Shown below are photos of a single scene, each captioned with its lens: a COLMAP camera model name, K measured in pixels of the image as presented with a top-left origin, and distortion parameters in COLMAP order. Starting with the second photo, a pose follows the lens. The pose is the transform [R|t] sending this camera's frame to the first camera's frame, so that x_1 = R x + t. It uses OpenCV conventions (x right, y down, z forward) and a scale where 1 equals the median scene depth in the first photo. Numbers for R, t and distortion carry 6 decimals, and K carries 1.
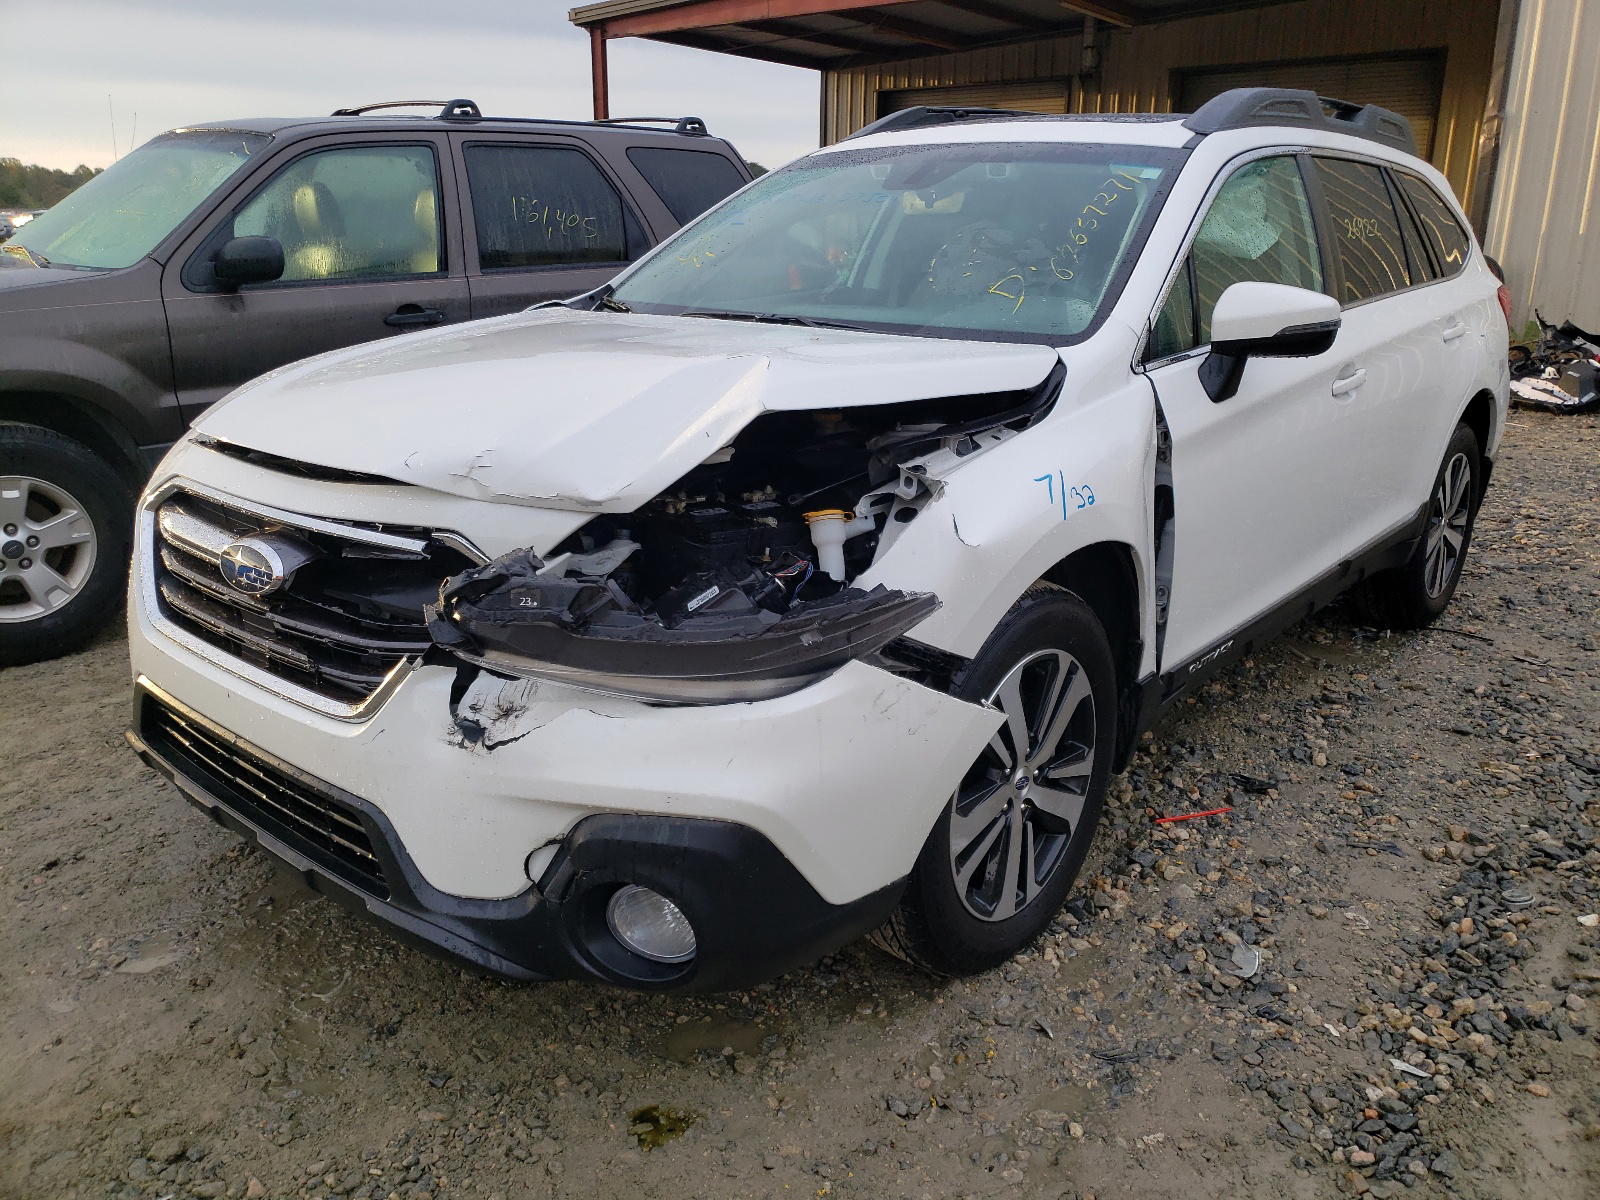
lens RADIAL K [[1222.7, 0, 796.0], [0, 1222.7, 591.3], [0, 0, 1]] dist [0.022058, -0.023936]
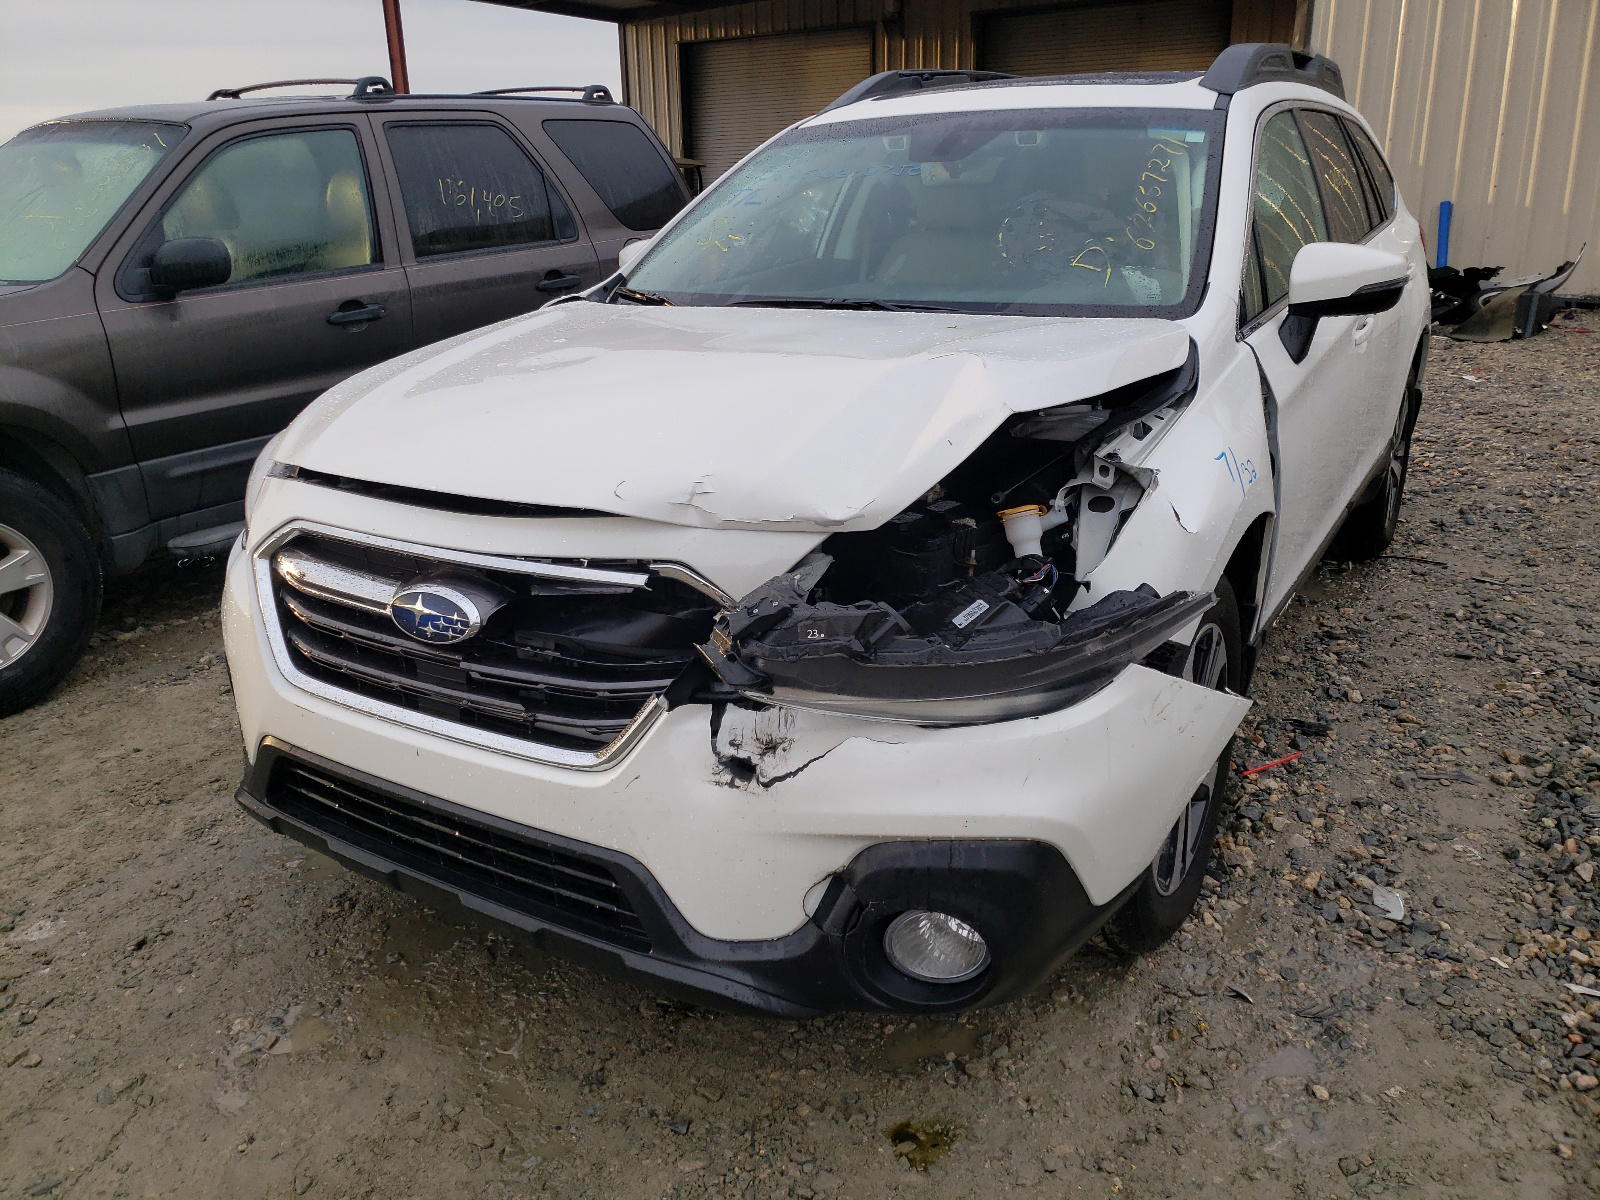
lens RADIAL K [[1222.7, 0, 795.3], [0, 1222.7, 599.2], [0, 0, 1]] dist [0.022058, -0.023936]
pose [[0.989322, -0.084649, 0.118648, -0.237998], [0.080007, 0.995850, 0.043370, -0.042211], [-0.121827, -0.033414, 0.991989, 0.037596]]
